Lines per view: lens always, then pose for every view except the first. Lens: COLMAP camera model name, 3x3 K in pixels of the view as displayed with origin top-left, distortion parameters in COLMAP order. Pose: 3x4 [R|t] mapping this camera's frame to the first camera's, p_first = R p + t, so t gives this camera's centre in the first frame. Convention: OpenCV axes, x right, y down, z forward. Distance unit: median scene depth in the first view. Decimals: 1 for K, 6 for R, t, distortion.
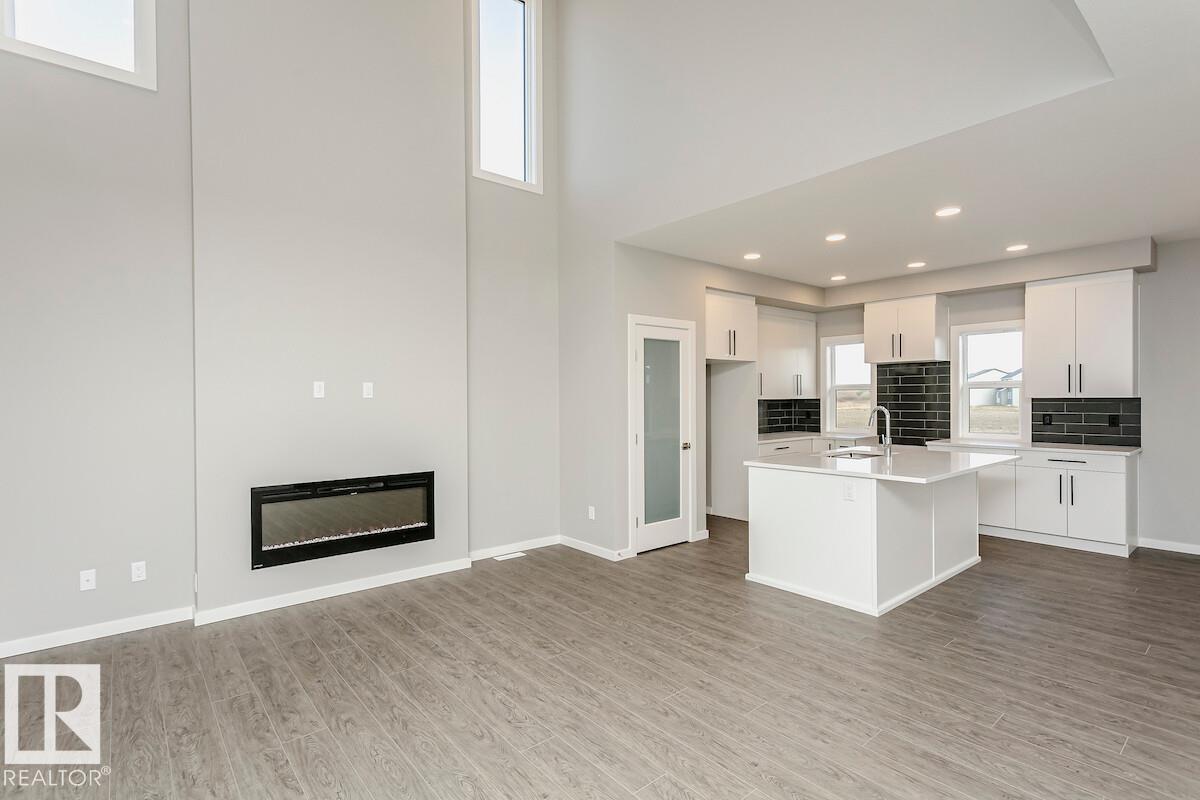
lens RADIAL K [[572.5, 0, 587.1], [0, 572.5, 396.4], [0, 0, 1]] dist [0.009848, 0.000433]
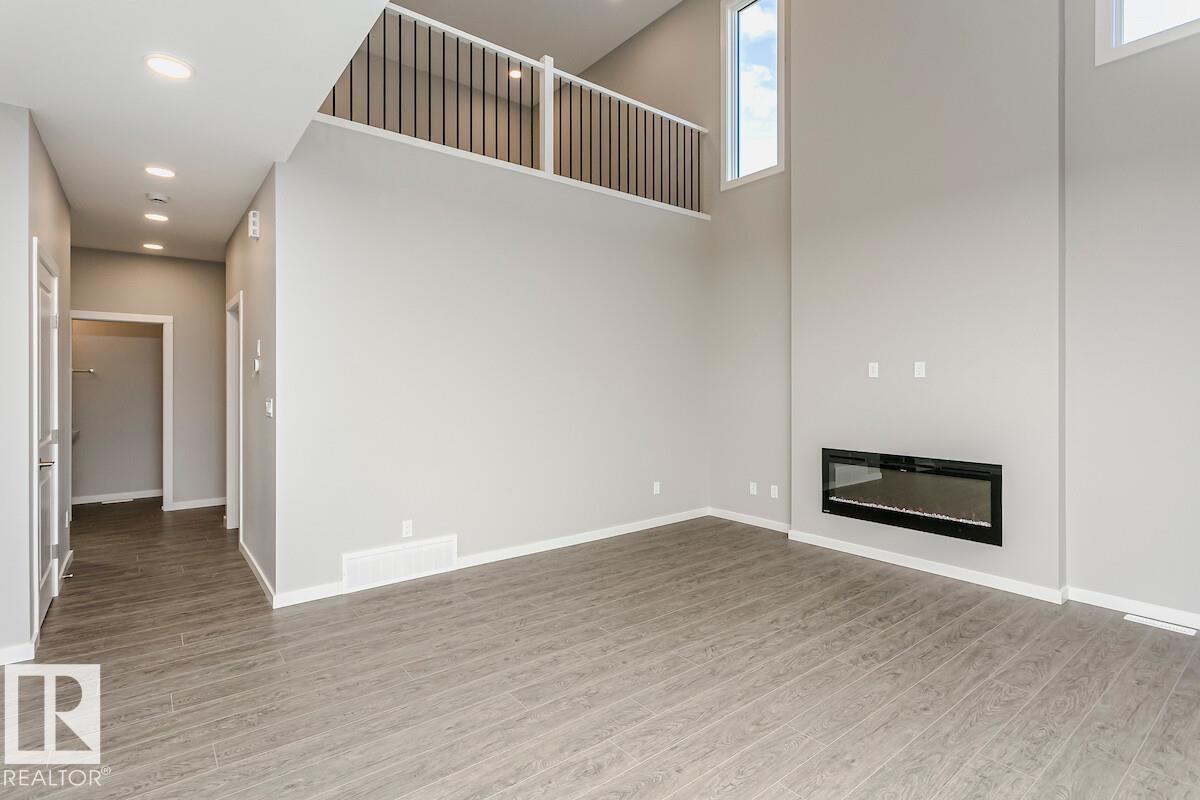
lens RADIAL K [[580.5, 0, 589.7], [0, 580.5, 382.9], [0, 0, 1]] dist [0.011203, -0.000033]
pose [[-0.027327, 0.005116, -0.999613, 0.526133], [0.003892, 0.999980, 0.005011, 0.003822], [0.999619, -0.003753, -0.027347, 0.377527]]
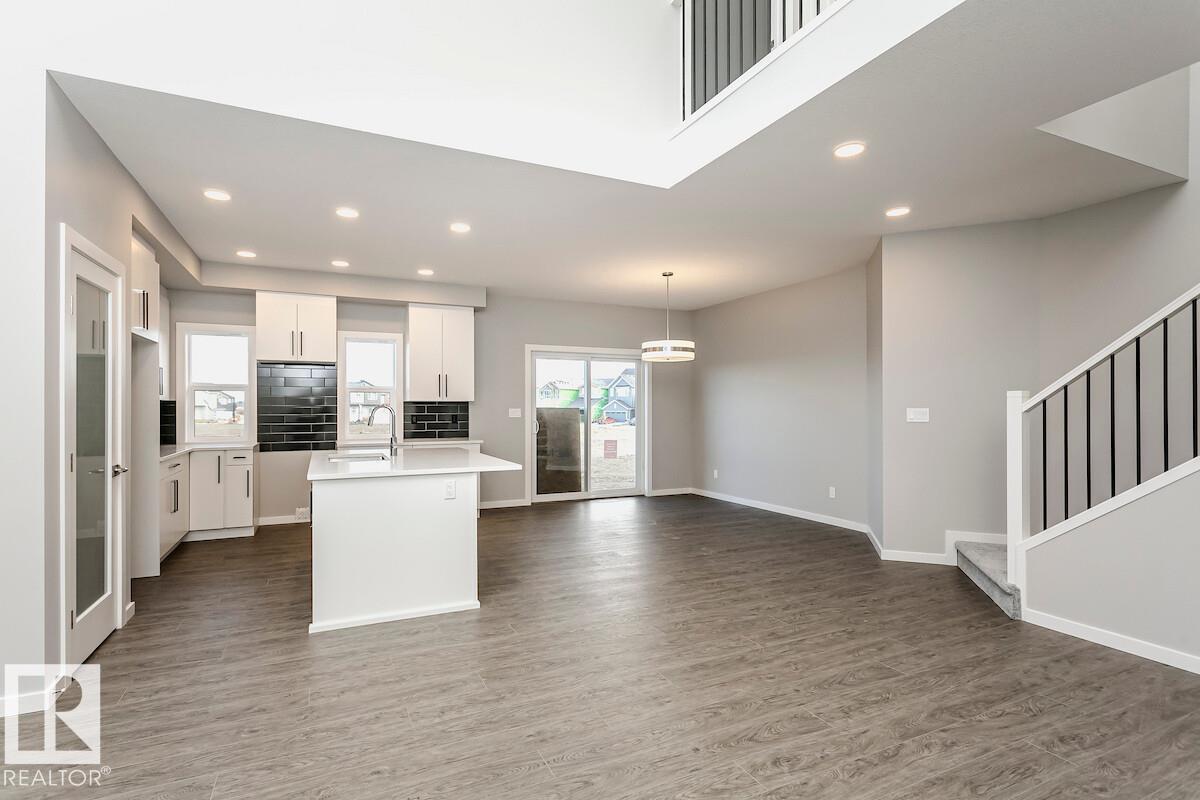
lens RADIAL K [[570.3, 0, 585.8], [0, 570.3, 406.5], [0, 0, 1]] dist [-0.002193, 0.000152]
pose [[0.247940, 0.010645, 0.968717, -0.301065], [-0.003042, 0.999943, -0.010209, 0.027122], [-0.968771, -0.000415, 0.247959, 0.402636]]
